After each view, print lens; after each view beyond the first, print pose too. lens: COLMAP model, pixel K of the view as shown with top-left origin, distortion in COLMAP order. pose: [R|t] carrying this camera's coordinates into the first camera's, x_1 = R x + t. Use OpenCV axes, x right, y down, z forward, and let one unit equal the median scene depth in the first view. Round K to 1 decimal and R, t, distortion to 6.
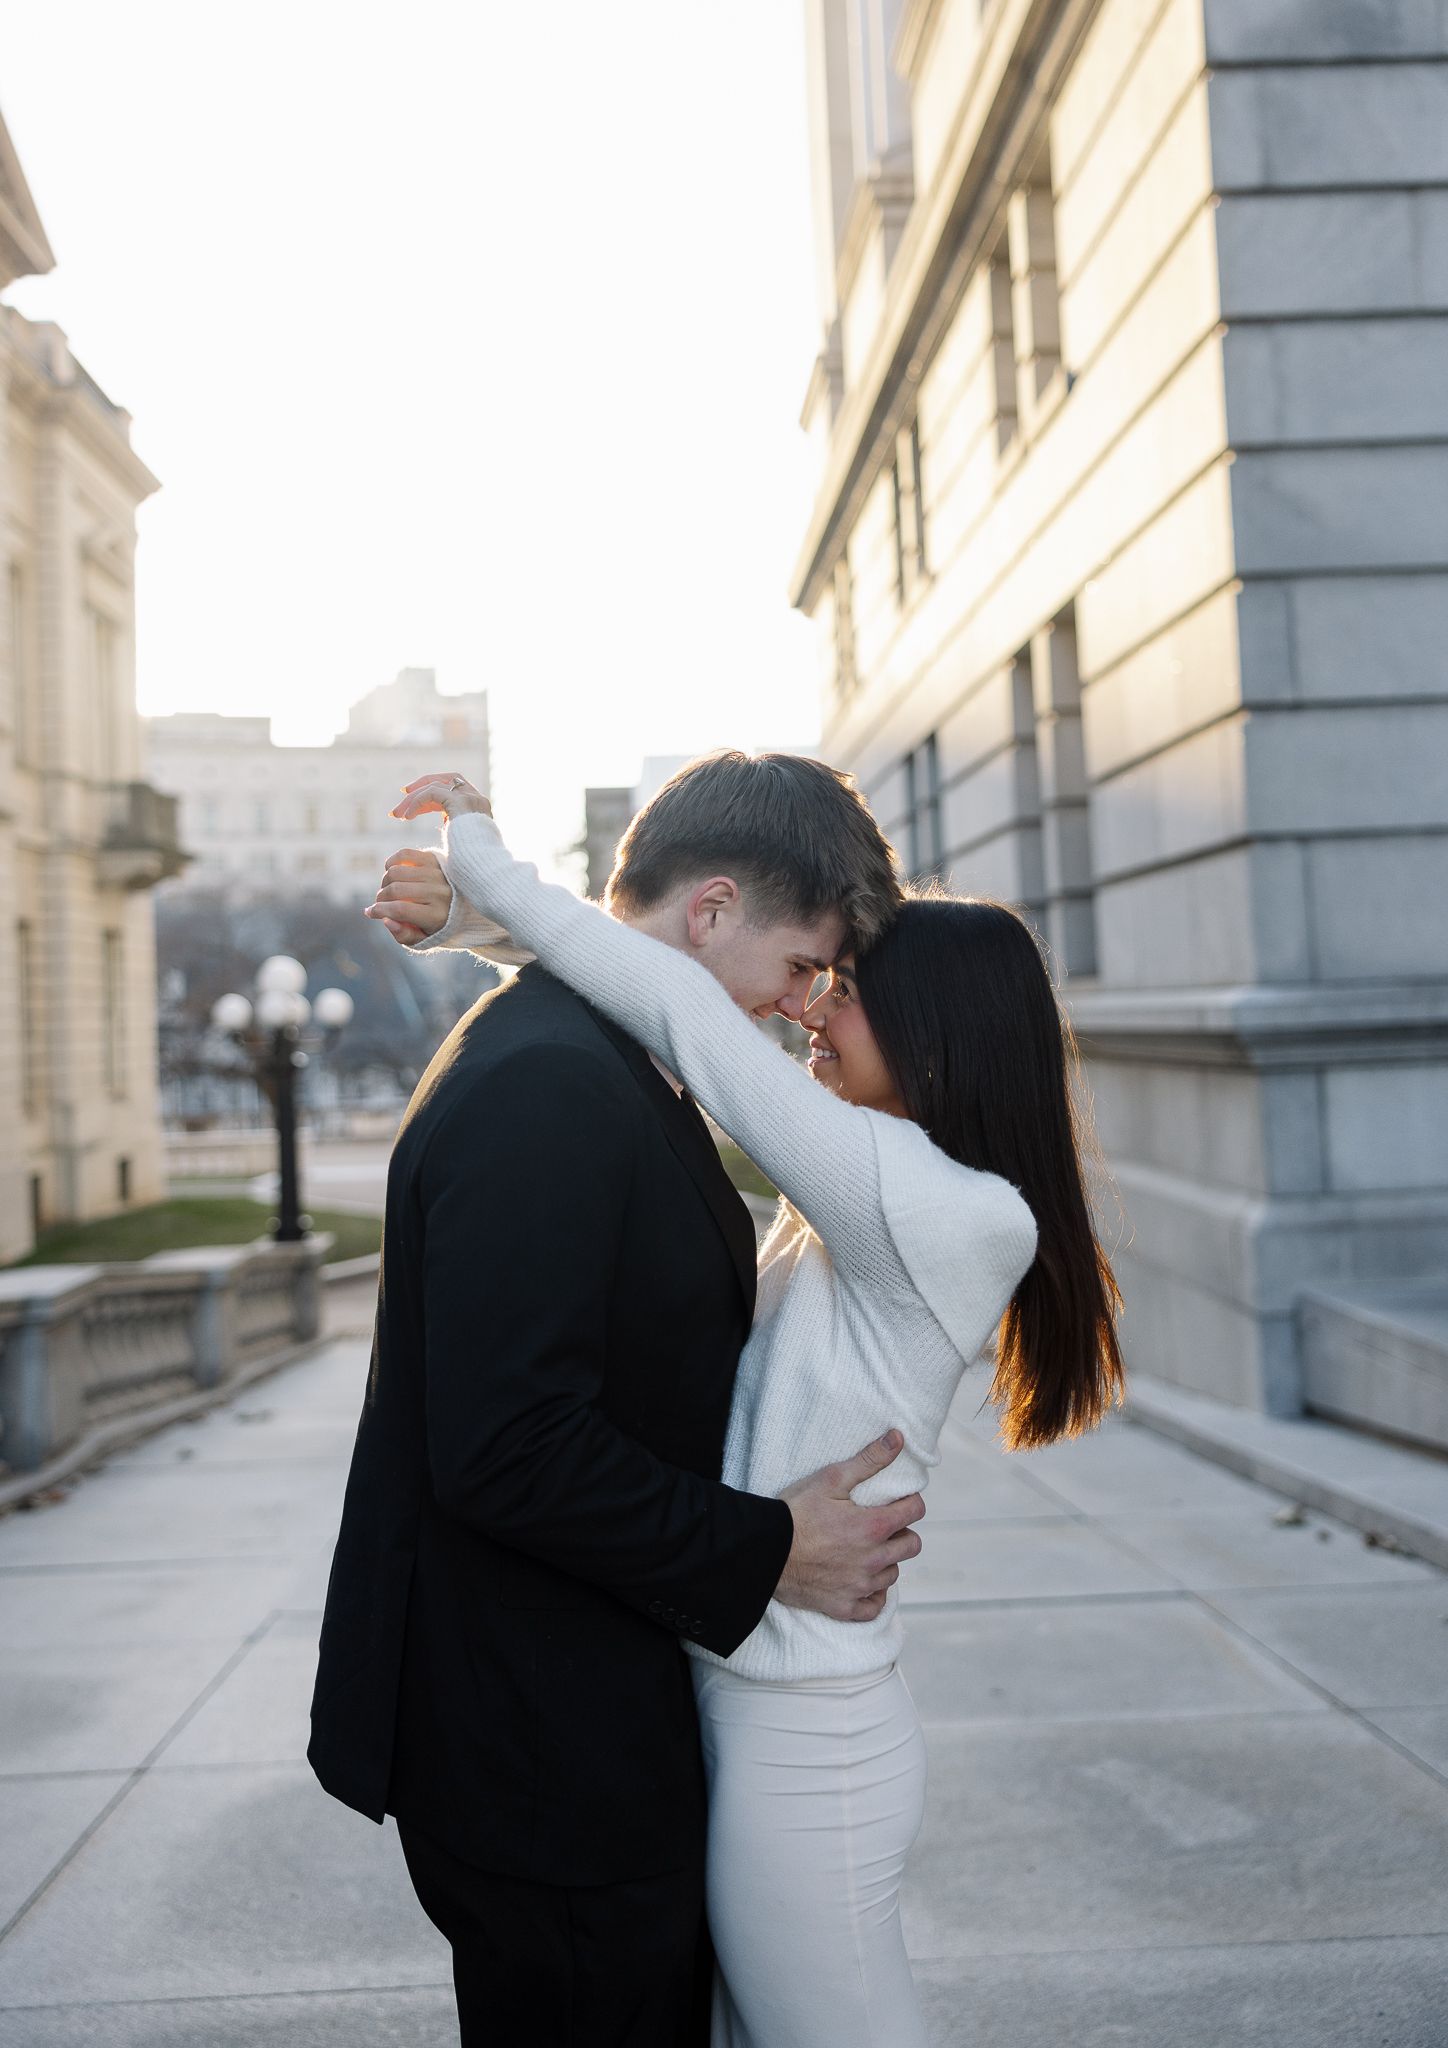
lens RADIAL K [[2037.5, 0, 671.7], [0, 2037.5, 912.8], [0, 0, 1]] dist [0.006983, -0.004486]
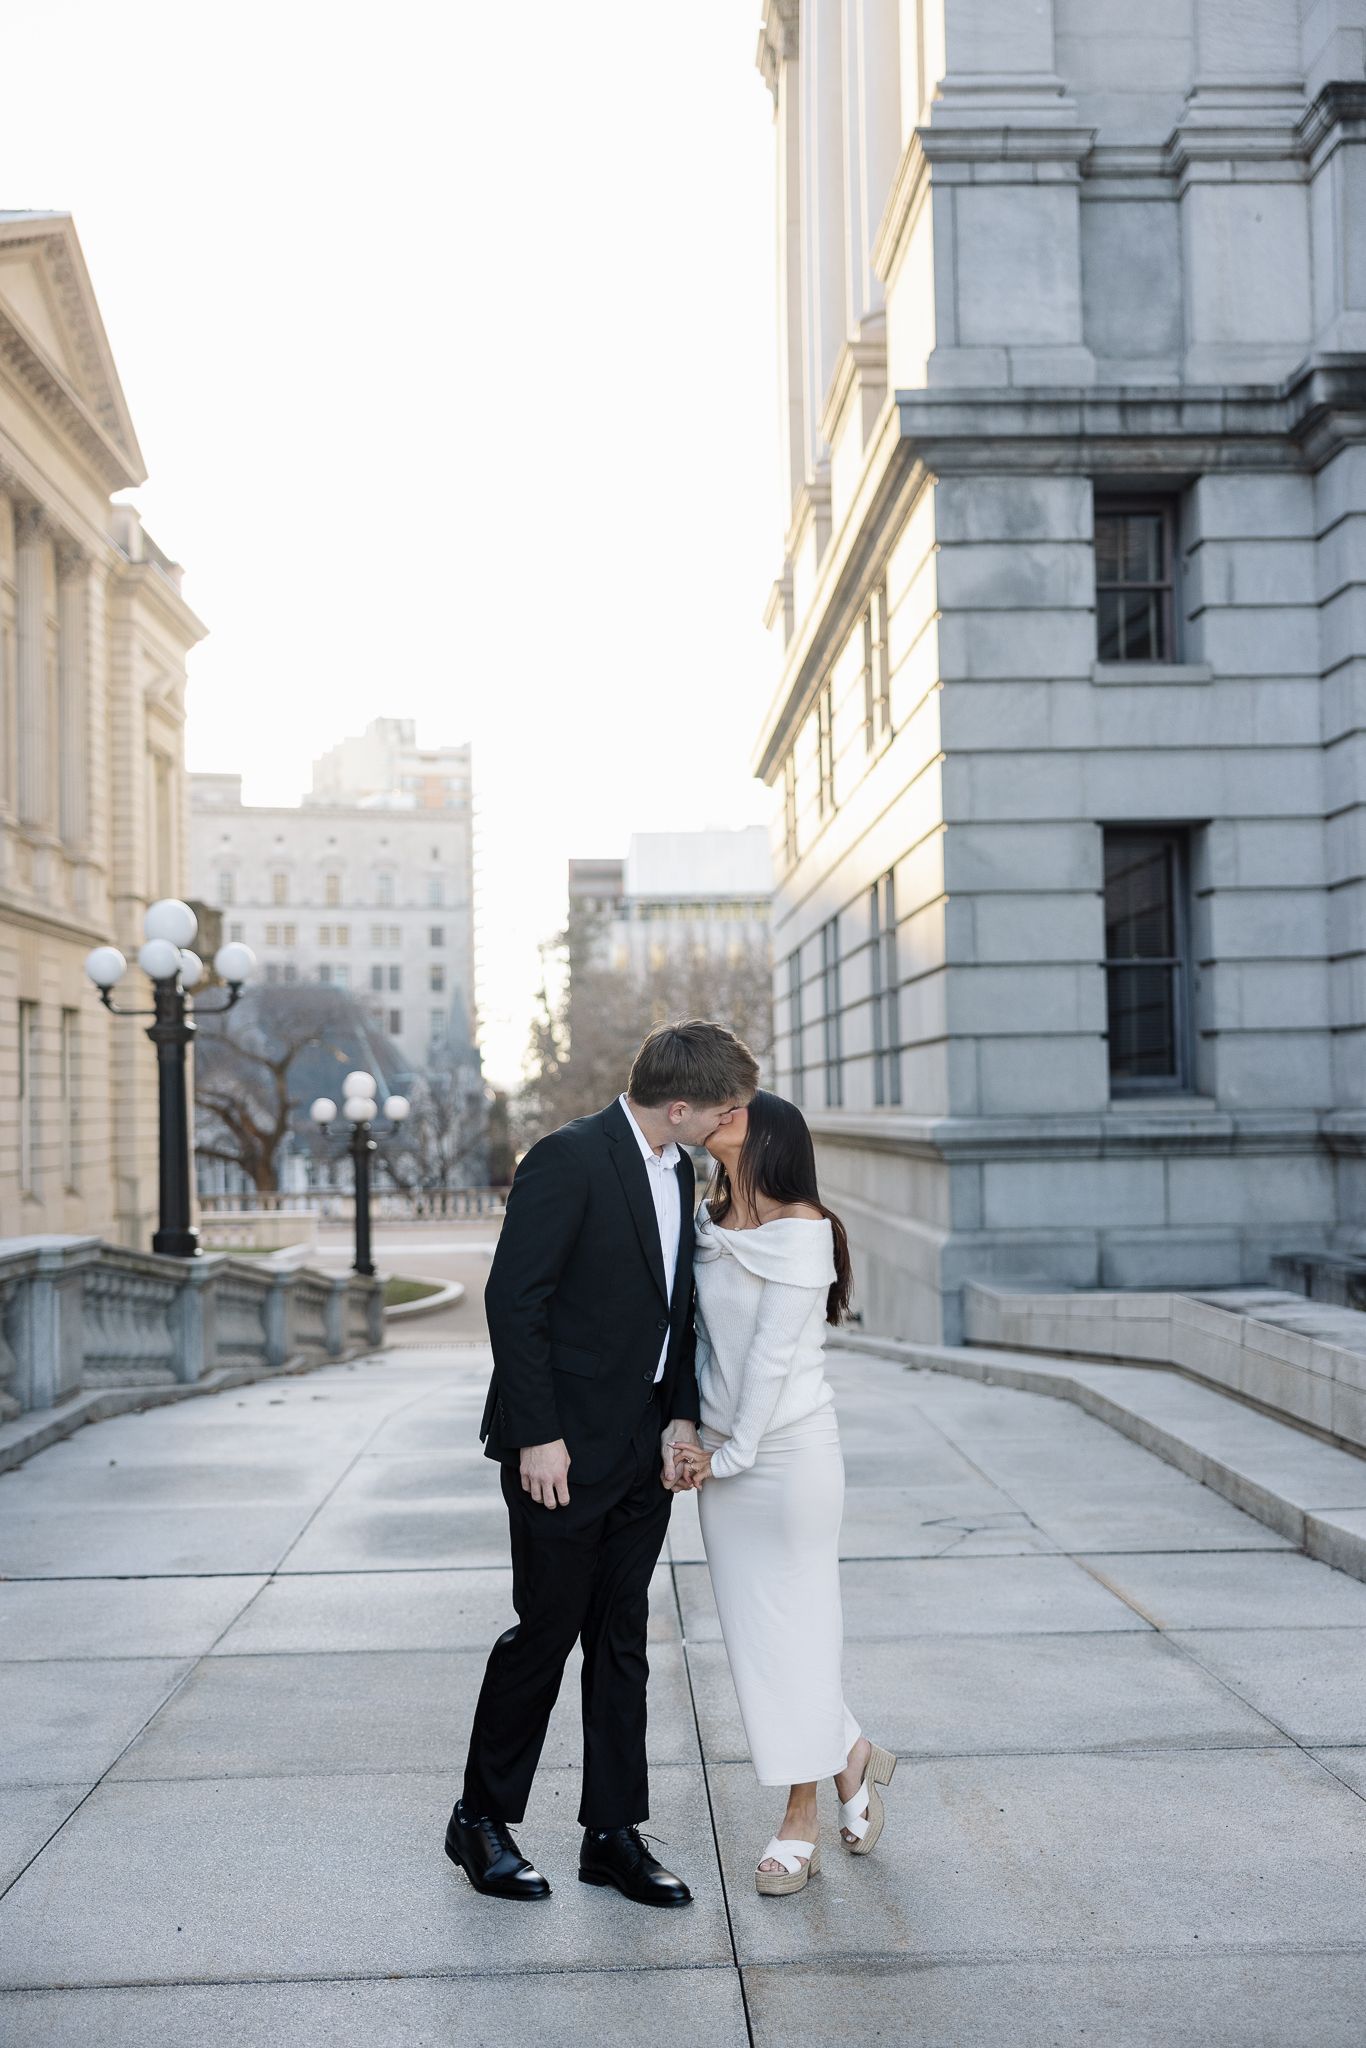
lens RADIAL K [[2433.3, 0, 683.0], [0, 2433.3, 1024.0], [0, 0, 1]] dist [0.021724, 0.006622]
pose [[0.999738, 0.021988, 0.006358, 0.022375], [-0.022101, 0.999586, 0.018413, -0.061789], [-0.005950, -0.018549, 0.999810, -0.890788]]
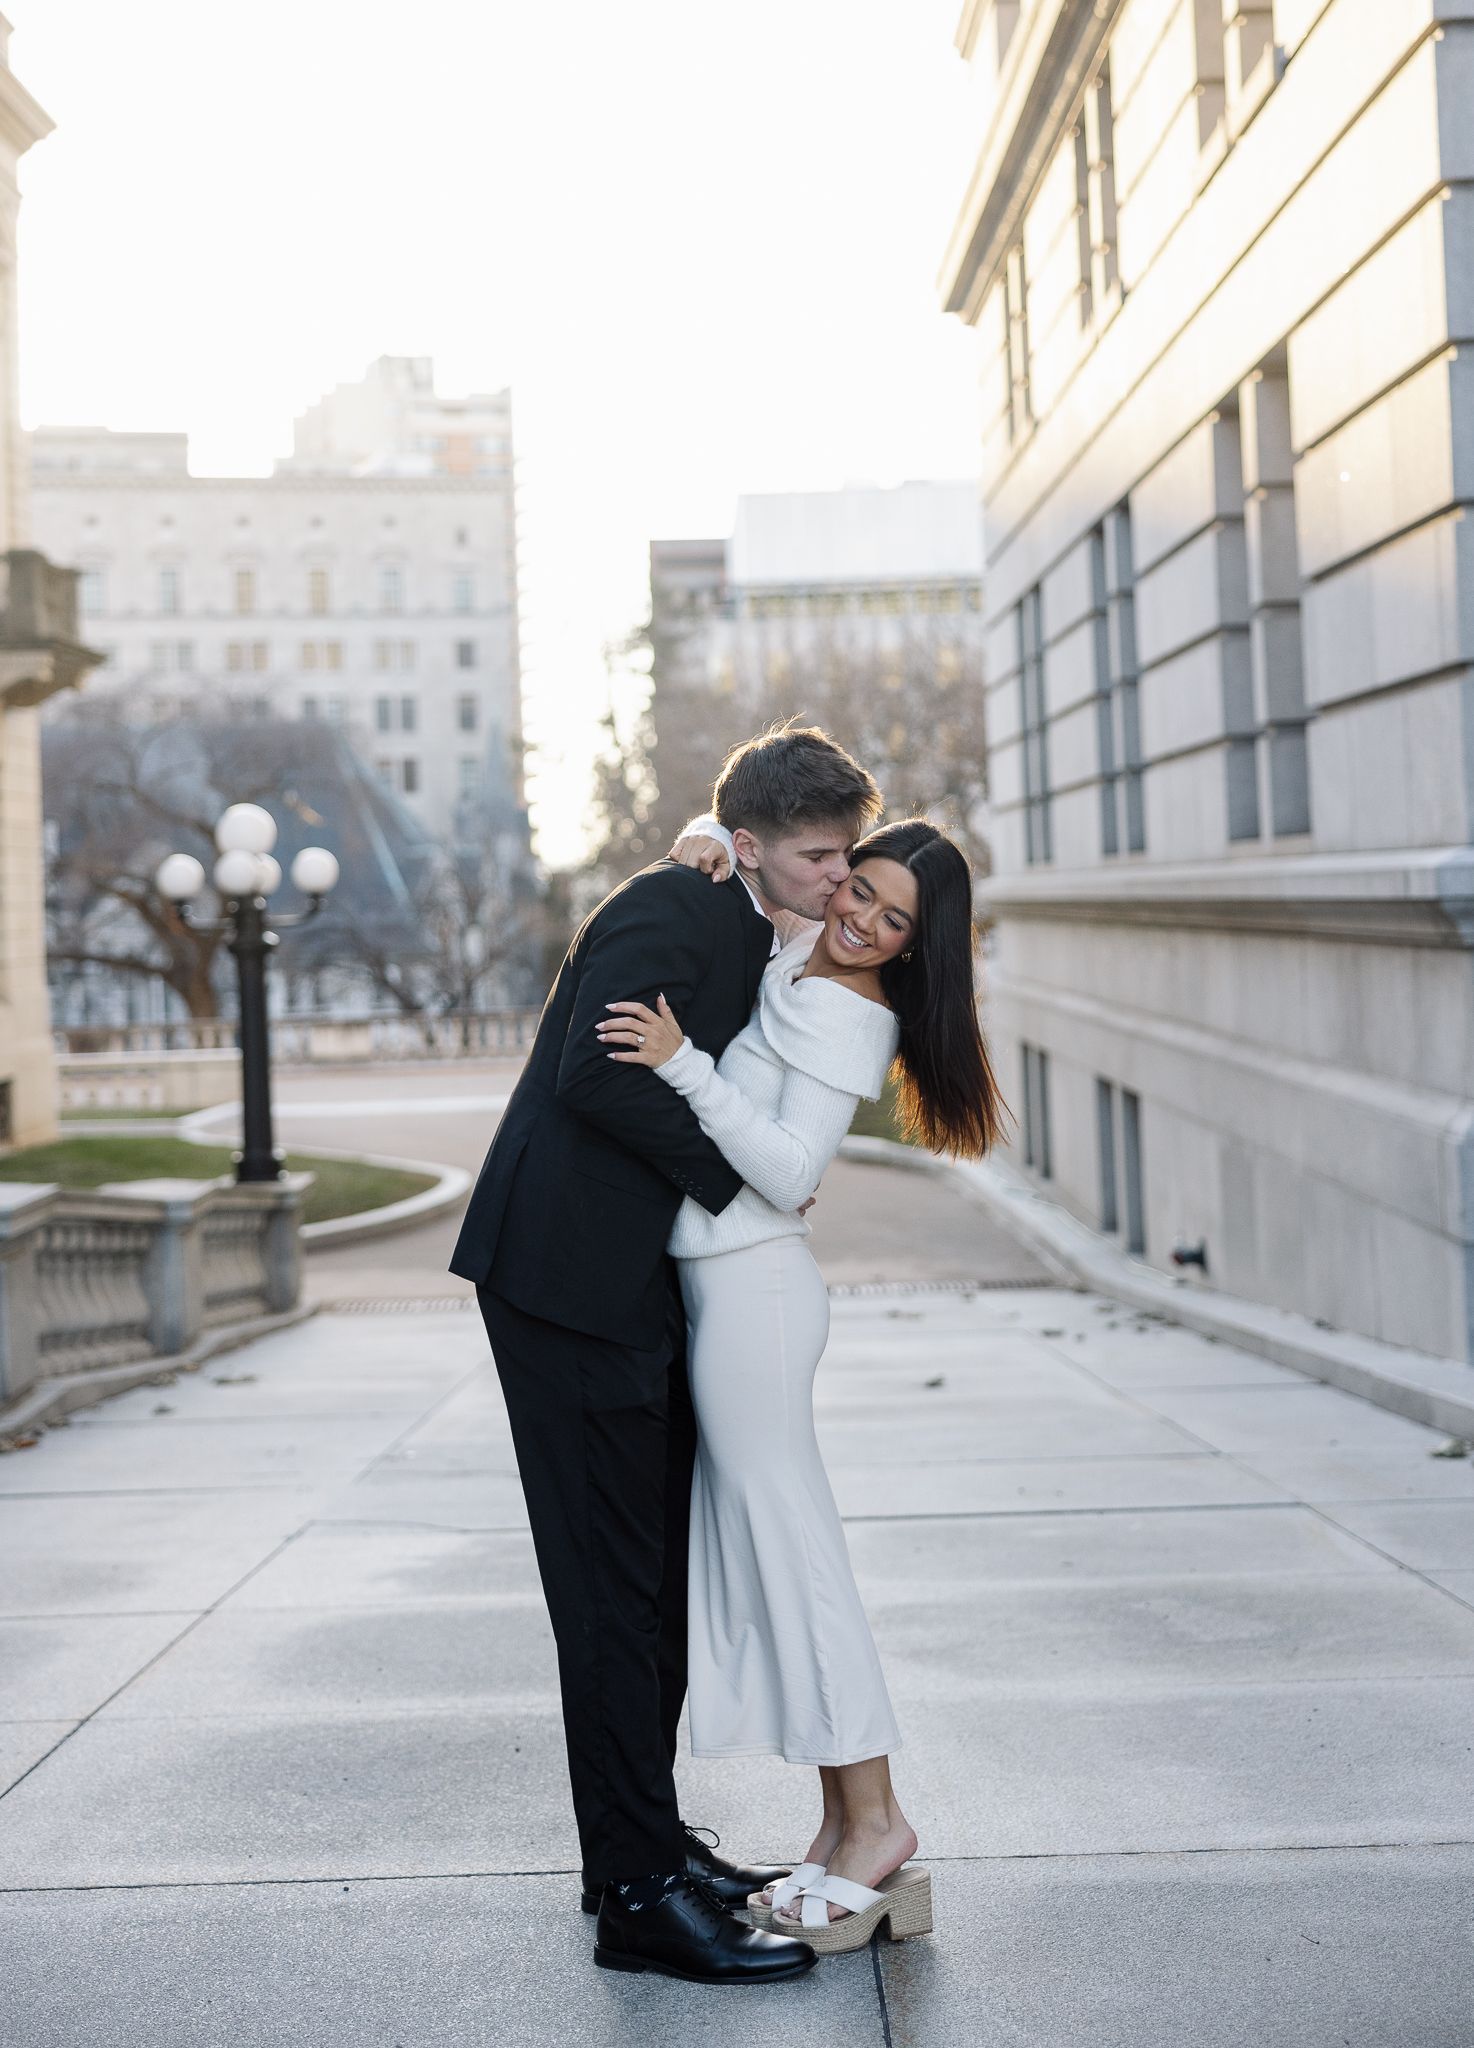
lens RADIAL K [[3150.4, 0, 676.7], [0, 3150.4, 829.3], [0, 0, 1]] dist [0.009421, 0.008279]
pose [[0.999373, 0.003808, -0.035208, 0.009813], [-0.002699, 0.999500, 0.031490, -0.006852], [0.035310, -0.031376, 0.998884, -0.204253]]
